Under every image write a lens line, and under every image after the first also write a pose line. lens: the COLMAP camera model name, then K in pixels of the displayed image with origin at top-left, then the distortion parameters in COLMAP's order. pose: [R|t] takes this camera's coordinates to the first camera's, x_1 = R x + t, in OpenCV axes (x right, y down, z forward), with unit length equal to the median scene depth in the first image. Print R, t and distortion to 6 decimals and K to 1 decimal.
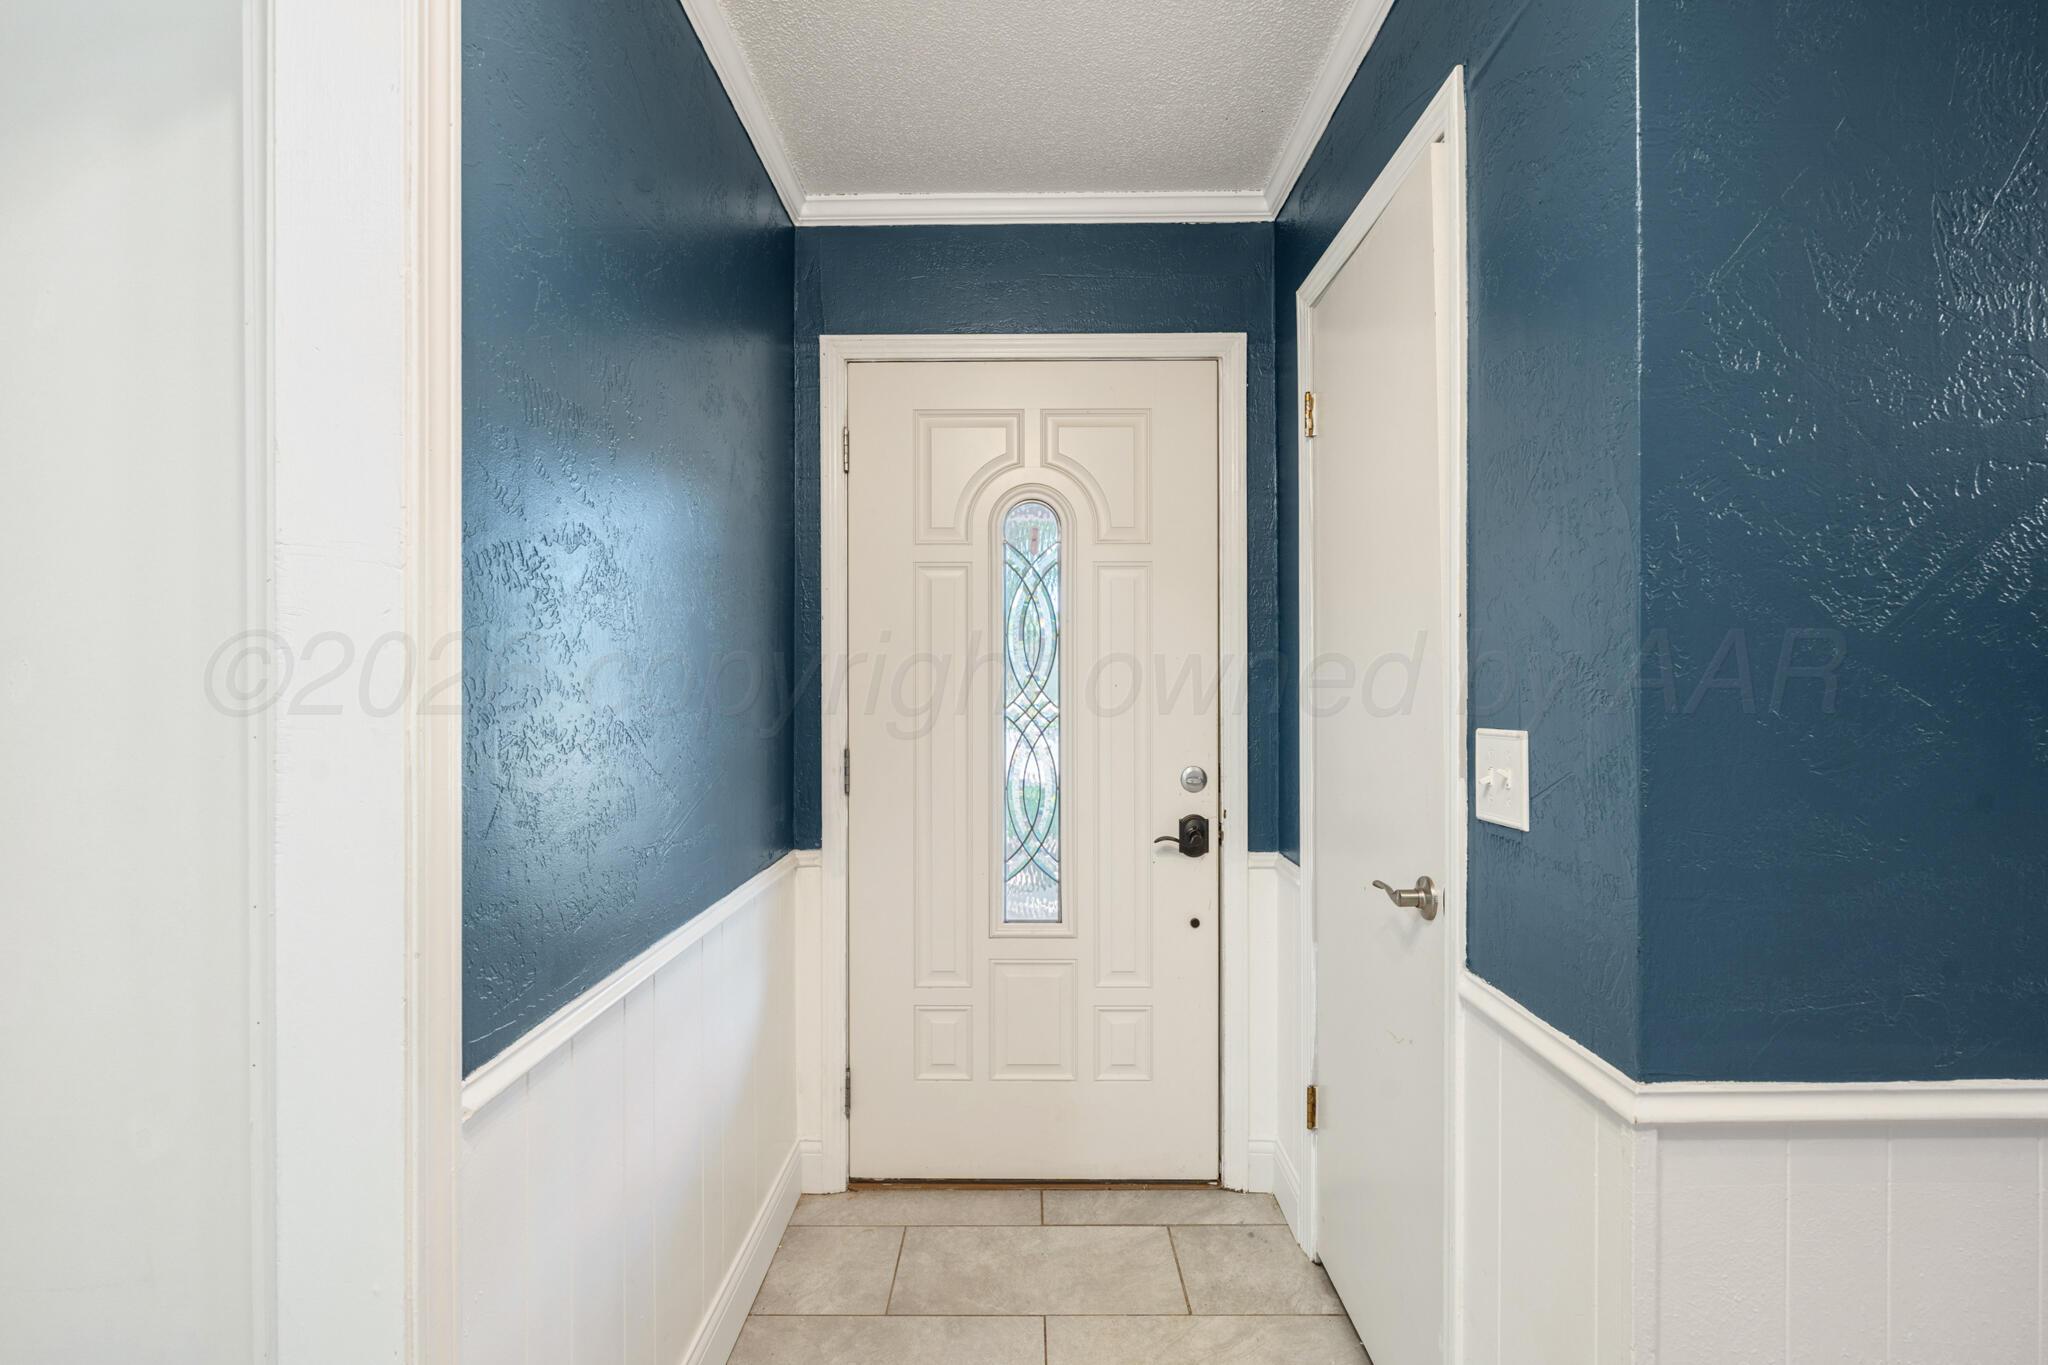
lens RADIAL K [[916.1, 0, 1021.6], [0, 916.1, 686.5], [0, 0, 1]] dist [-0.003414, -0.001378]
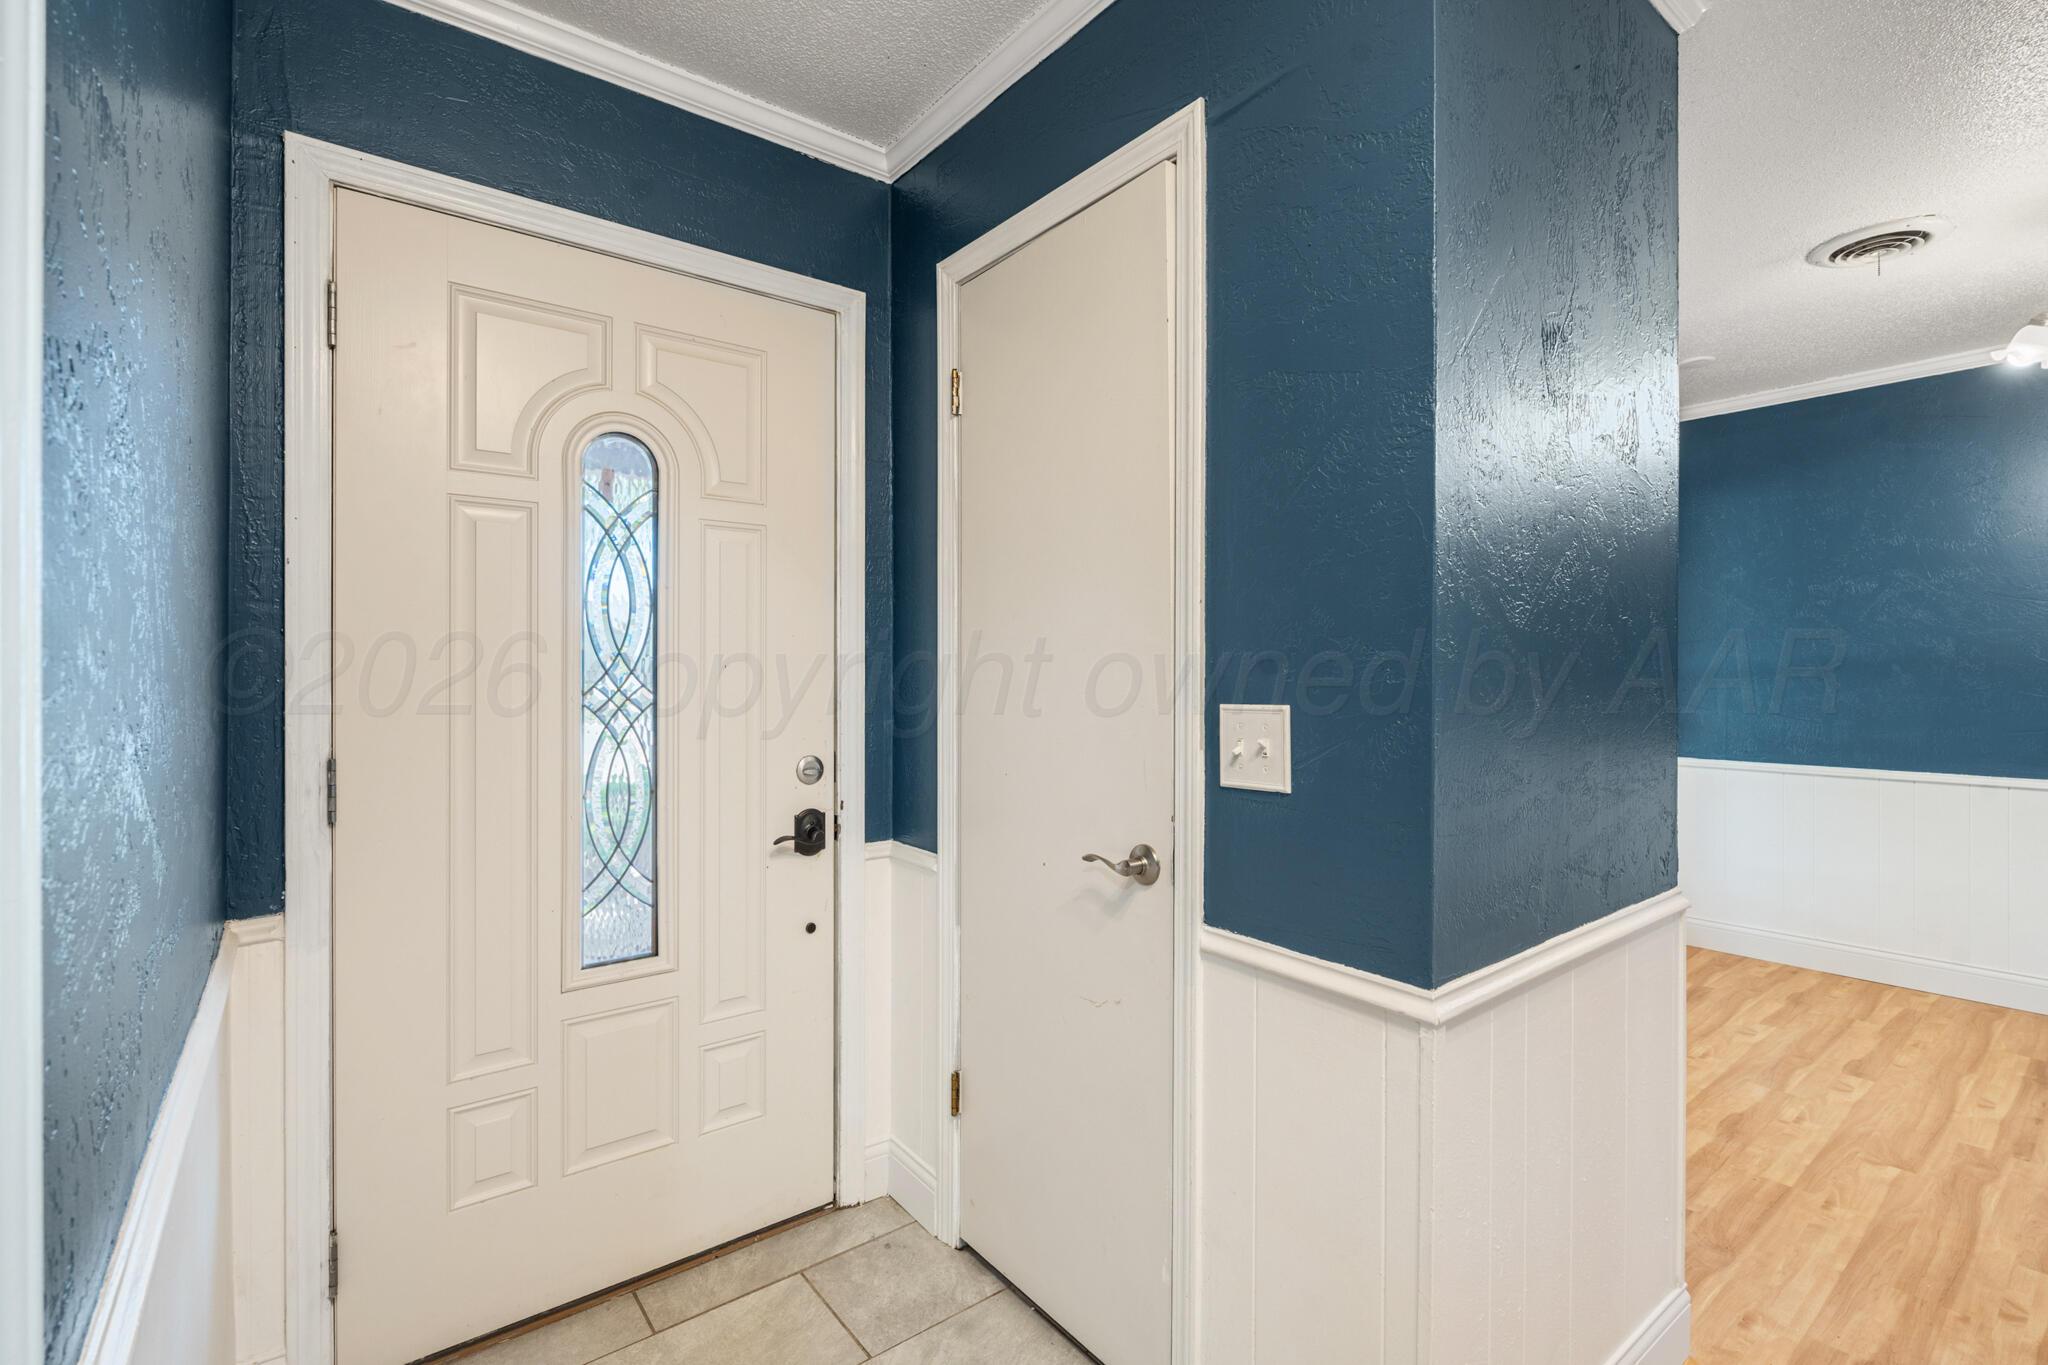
lens RADIAL K [[916.1, 0, 1022.0], [0, 916.1, 673.2], [0, 0, 1]] dist [-0.003414, -0.001378]
pose [[0.784135, 0.000315, 0.620590, -0.212366], [-0.001400, 0.999998, 0.001262, 0.003952], [-0.620588, -0.001859, 0.784134, 0.158884]]
